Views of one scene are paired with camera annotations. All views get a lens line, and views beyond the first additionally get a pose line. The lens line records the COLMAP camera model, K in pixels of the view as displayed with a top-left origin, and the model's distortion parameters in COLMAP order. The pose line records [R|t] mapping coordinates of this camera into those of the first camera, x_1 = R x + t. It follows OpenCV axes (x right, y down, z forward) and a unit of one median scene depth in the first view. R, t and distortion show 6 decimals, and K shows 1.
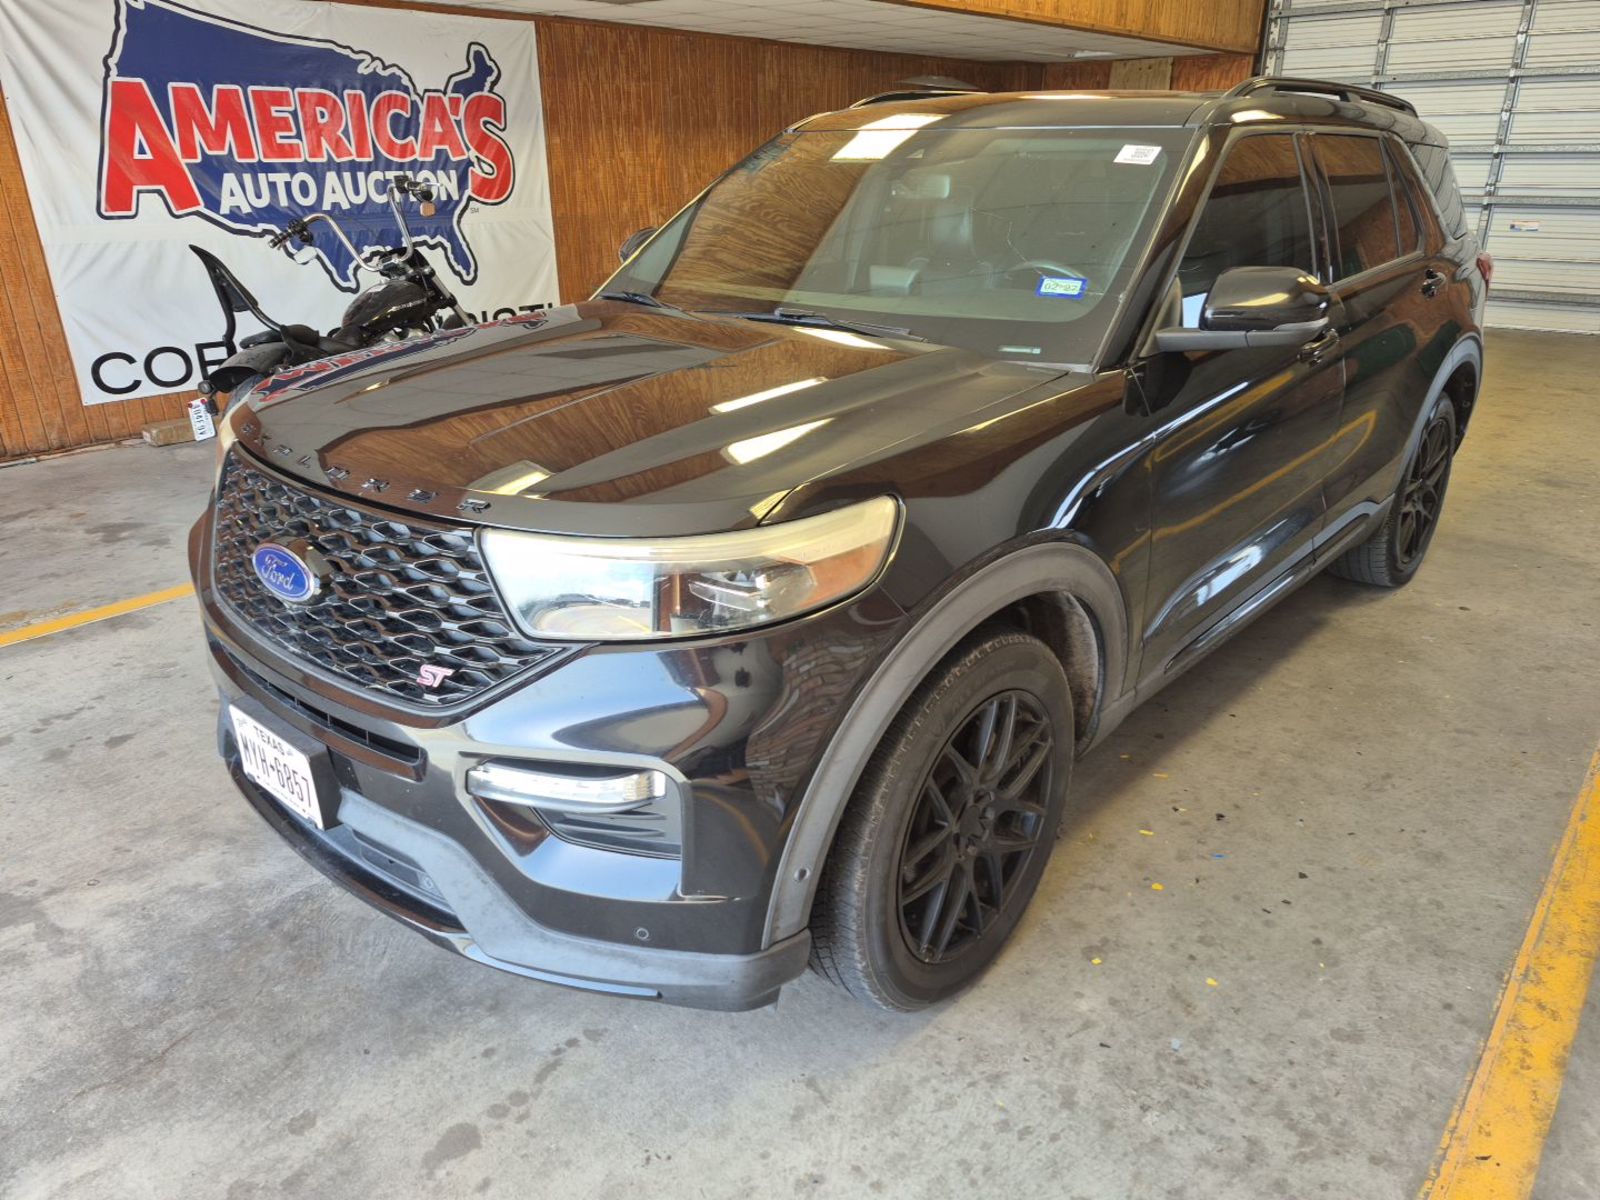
lens RADIAL K [[1137.0, 0, 811.6], [0, 1137.0, 610.4], [0, 0, 1]] dist [0.029936, -0.030824]
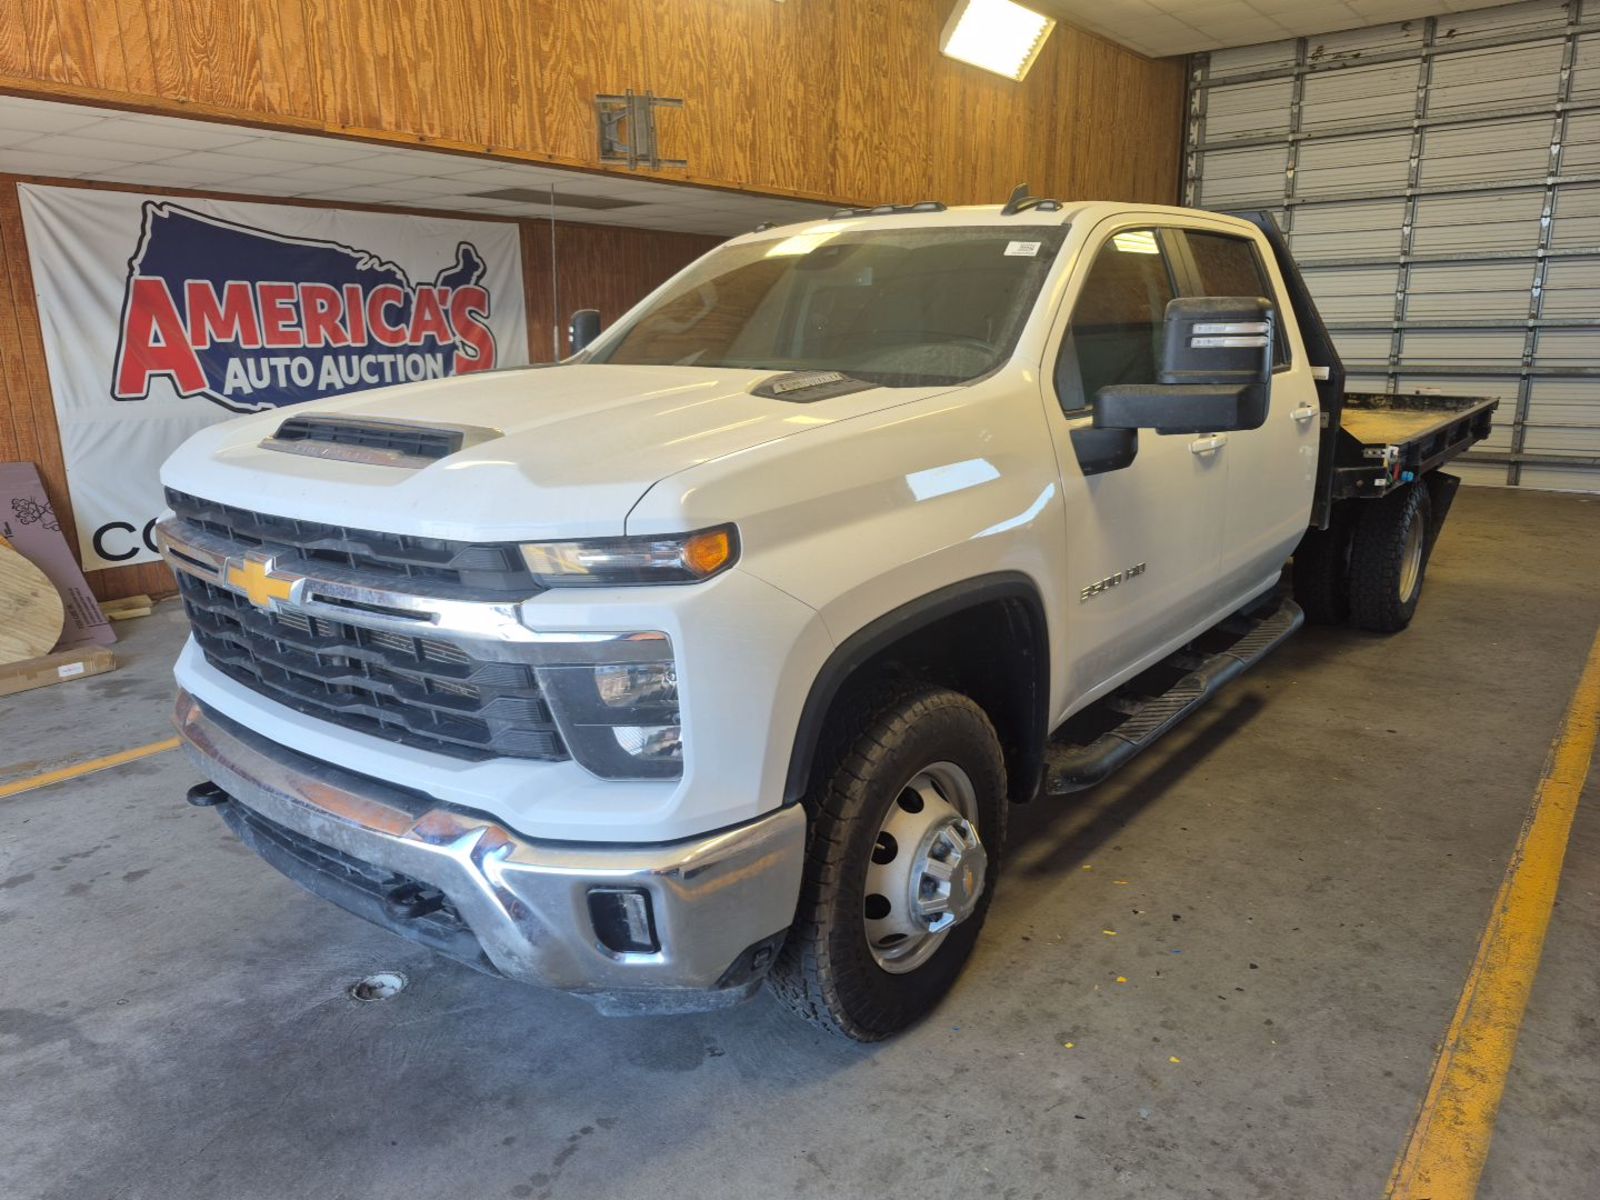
lens RADIAL K [[1165.2, 0, 800.0], [0, 1165.2, 600.0], [0, 0, 1]] dist [0.029533, -0.040108]
pose [[0.999370, -0.016937, 0.031189, -0.024127], [0.021571, 0.987706, -0.154829, 0.041947], [-0.028183, 0.155405, 0.987449, -0.114203]]
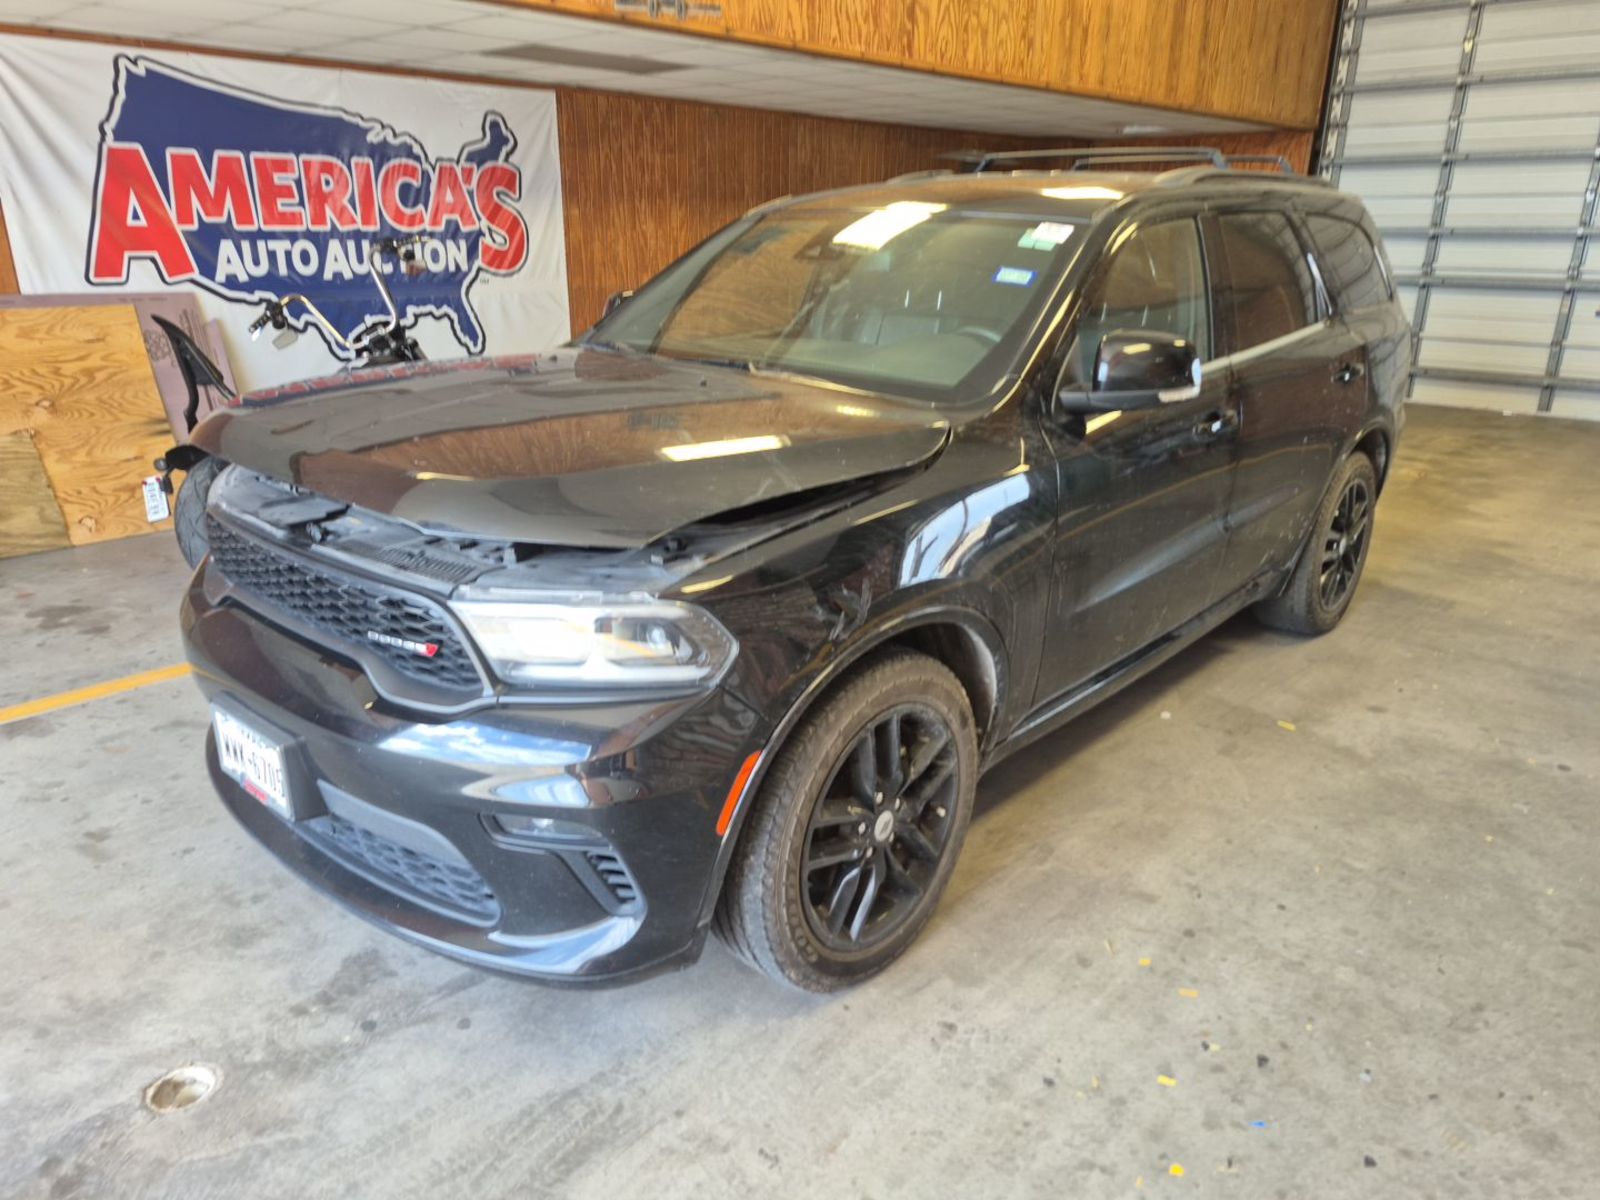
lens RADIAL K [[1111.6, 0, 800.0], [0, 1111.6, 600.0], [0, 0, 1]] dist [0.023947, -0.022196]
pose [[0.997732, 0.031938, -0.059247, 0.066758], [-0.035244, 0.997830, -0.055617, -0.072404], [0.057342, 0.057579, 0.996693, 0.173012]]
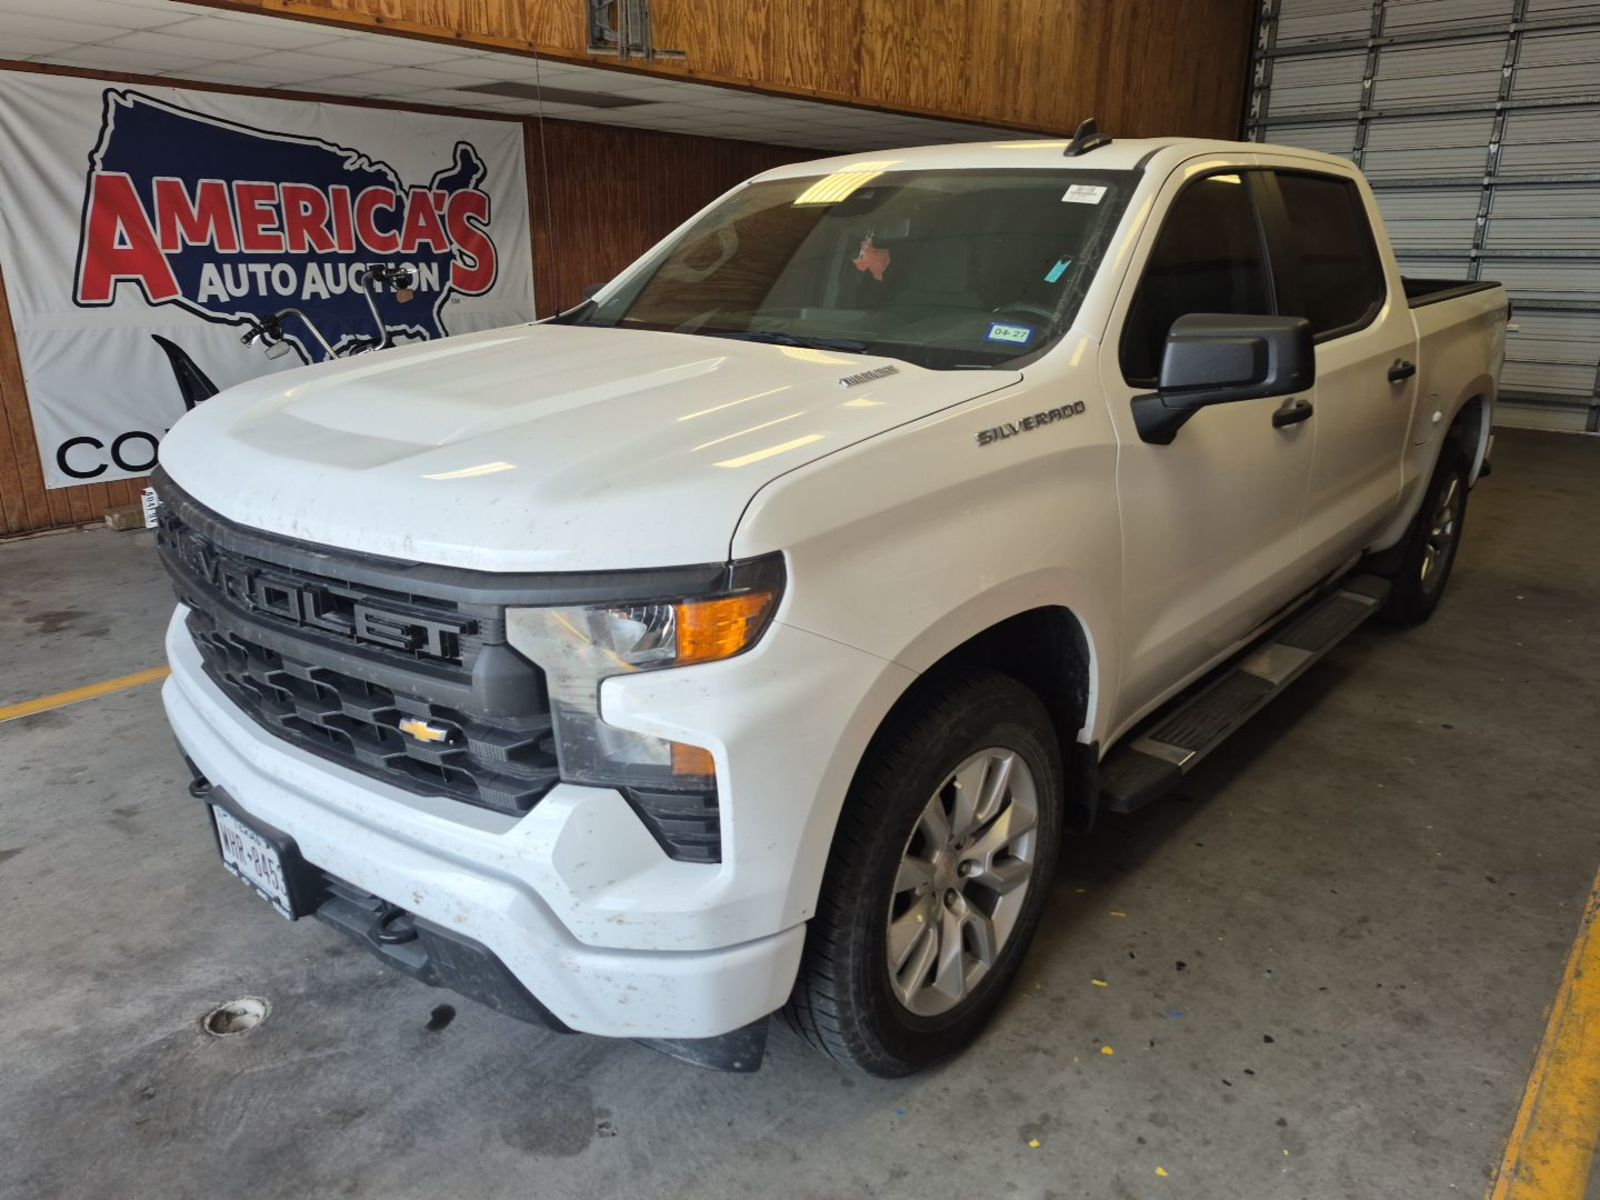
lens RADIAL K [[1128.4, 0, 806.6], [0, 1128.4, 580.3], [0, 0, 1]] dist [0.010904, -0.006645]
pose [[0.999836, 0.014886, -0.010291, 0.055211], [-0.015756, 0.995783, -0.090381, -0.035651], [0.008902, 0.090529, 0.995854, 0.057786]]
